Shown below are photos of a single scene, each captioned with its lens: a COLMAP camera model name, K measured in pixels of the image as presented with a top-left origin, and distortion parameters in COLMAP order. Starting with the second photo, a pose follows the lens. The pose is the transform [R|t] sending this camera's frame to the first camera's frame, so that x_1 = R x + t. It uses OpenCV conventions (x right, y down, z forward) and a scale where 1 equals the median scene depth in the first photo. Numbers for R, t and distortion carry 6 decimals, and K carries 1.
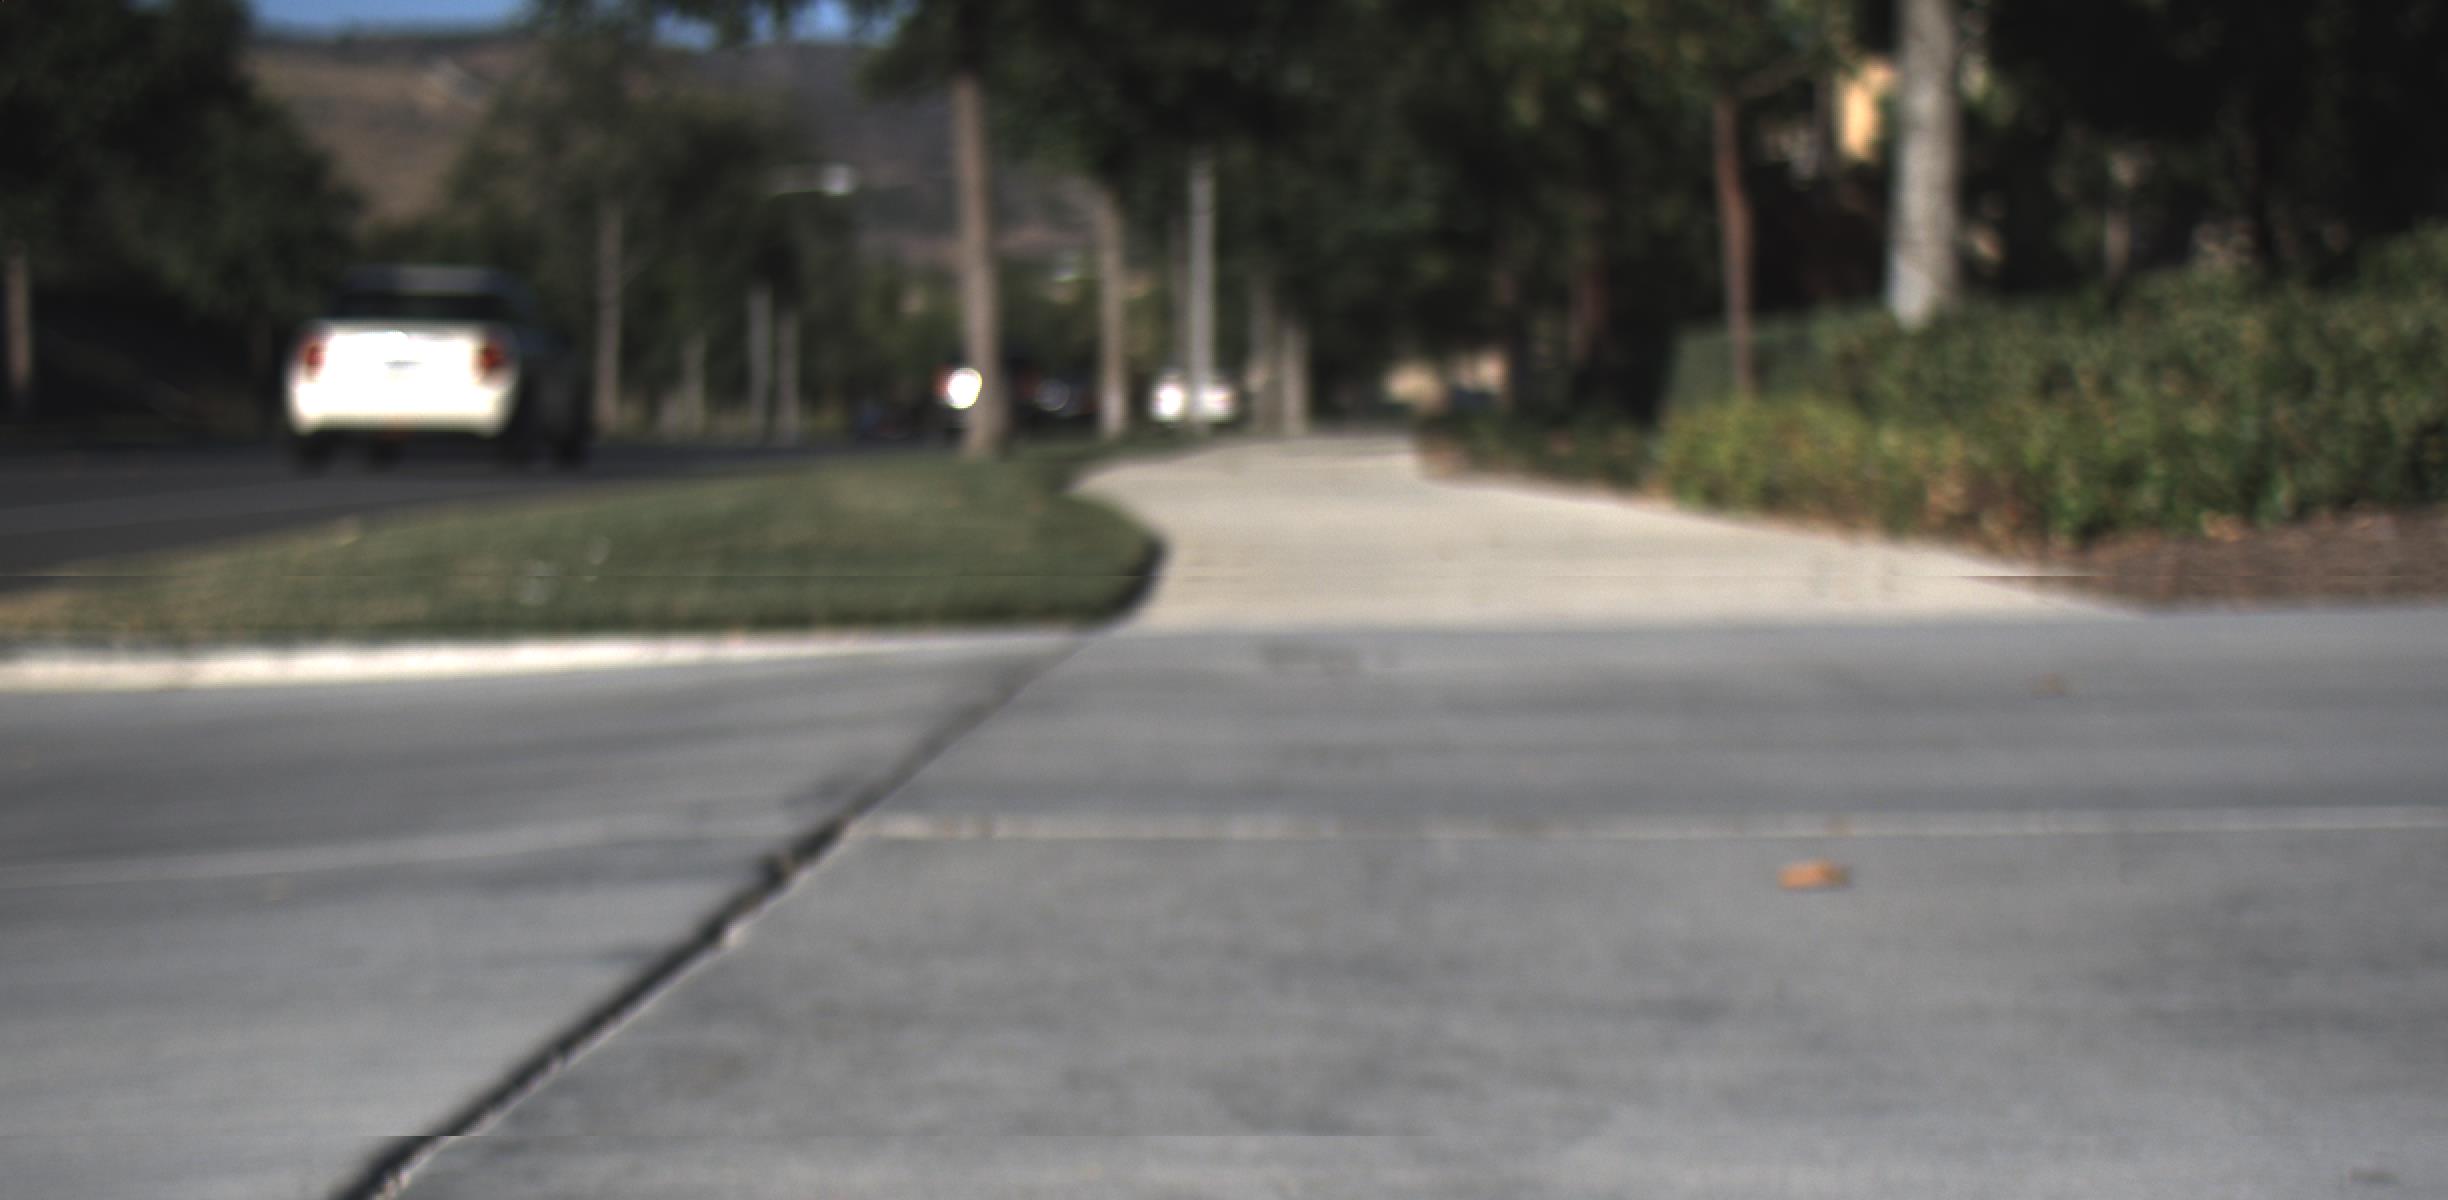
lens RADIAL K [[4770.4, 0, 1233.0], [0, 4770.4, 769.4], [0, 0, 1]] dist [0.001012, 0.232113]
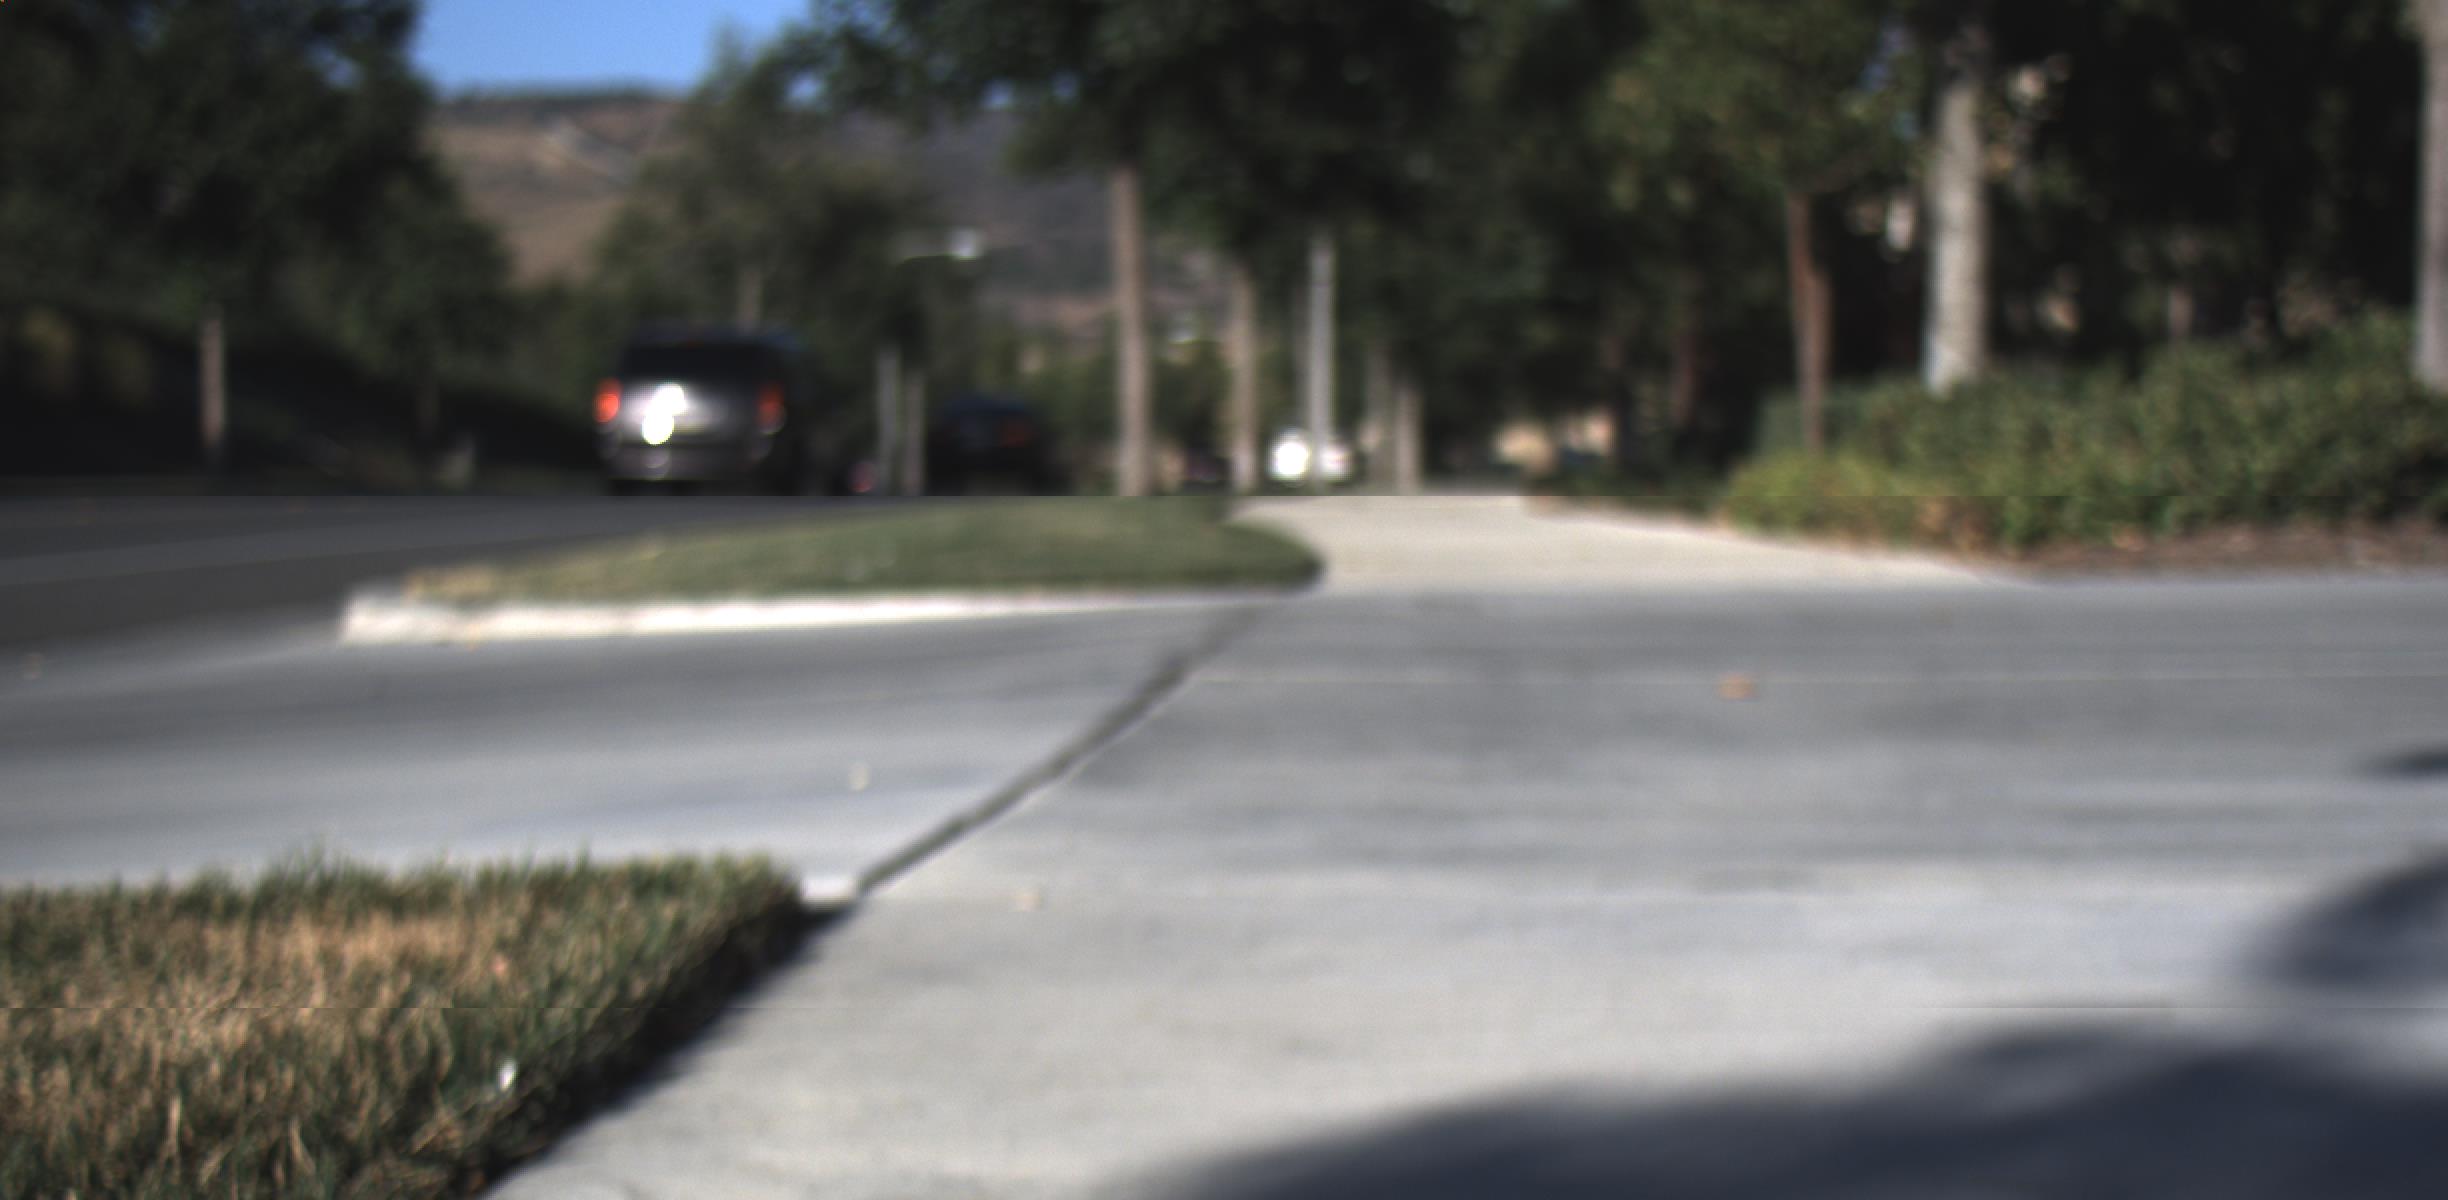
lens RADIAL K [[4770.4, 0, 1233.0], [0, 4770.4, 769.4], [0, 0, 1]] dist [0.001012, 0.232113]
pose [[0.999725, 0.005735, -0.022753, -0.002156], [-0.006022, 0.999903, -0.012565, 0.005726], [0.022678, 0.012698, 0.999662, -0.065497]]
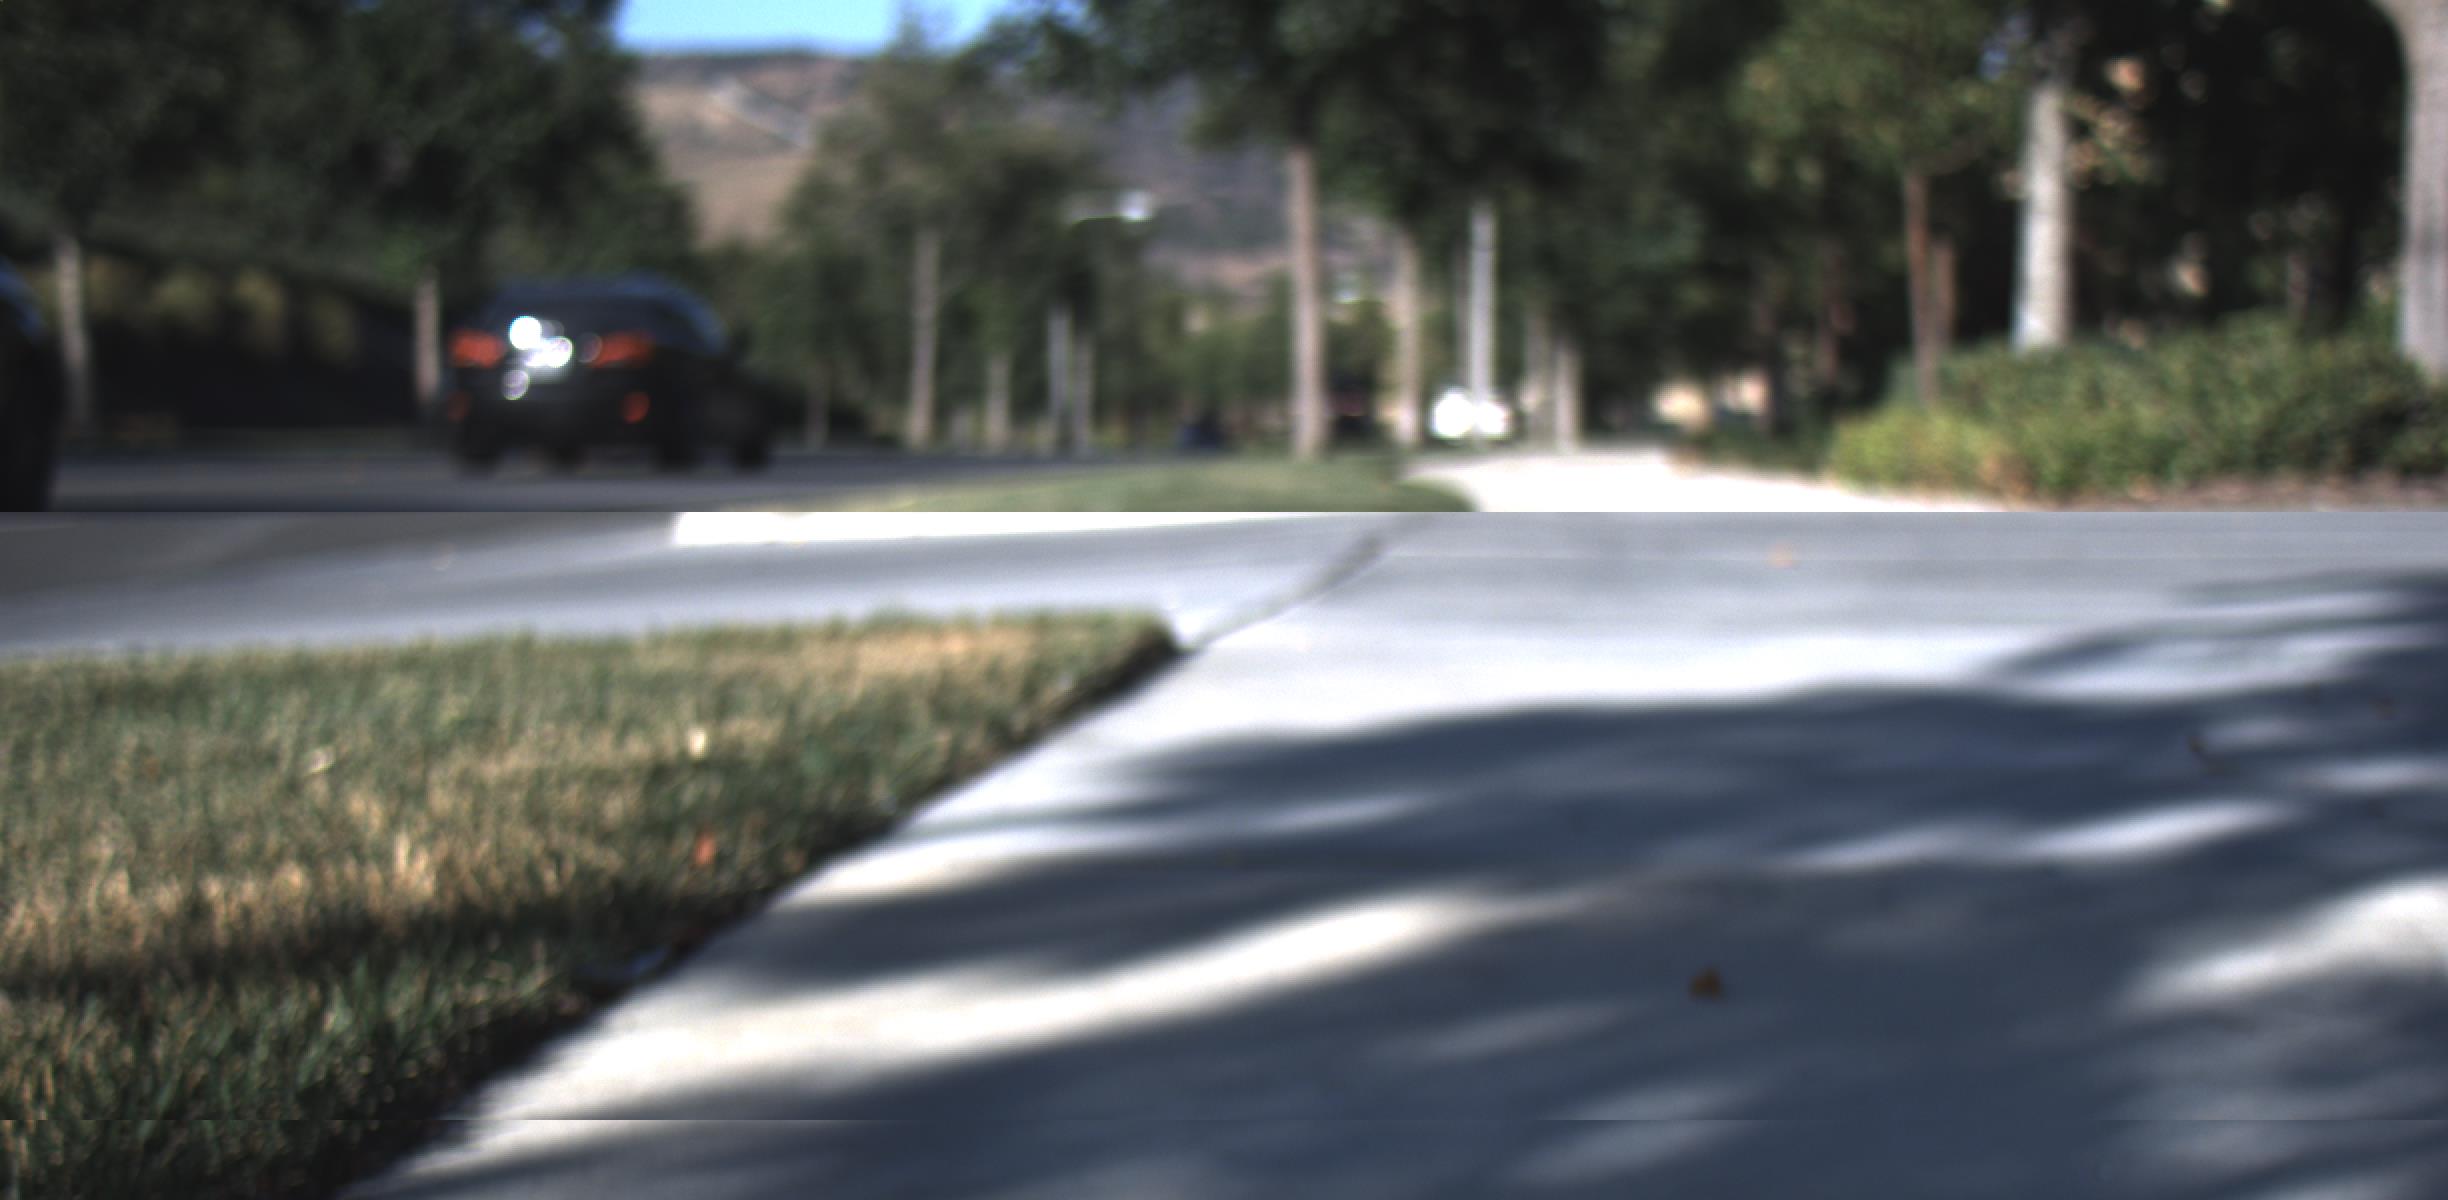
lens RADIAL K [[4770.4, 0, 1233.0], [0, 4770.4, 769.4], [0, 0, 1]] dist [0.001012, 0.232113]
pose [[0.998356, 0.011257, -0.056203, -0.001408], [-0.011485, 0.999927, -0.003735, 0.010481], [0.056157, 0.004374, 0.998412, -0.120786]]
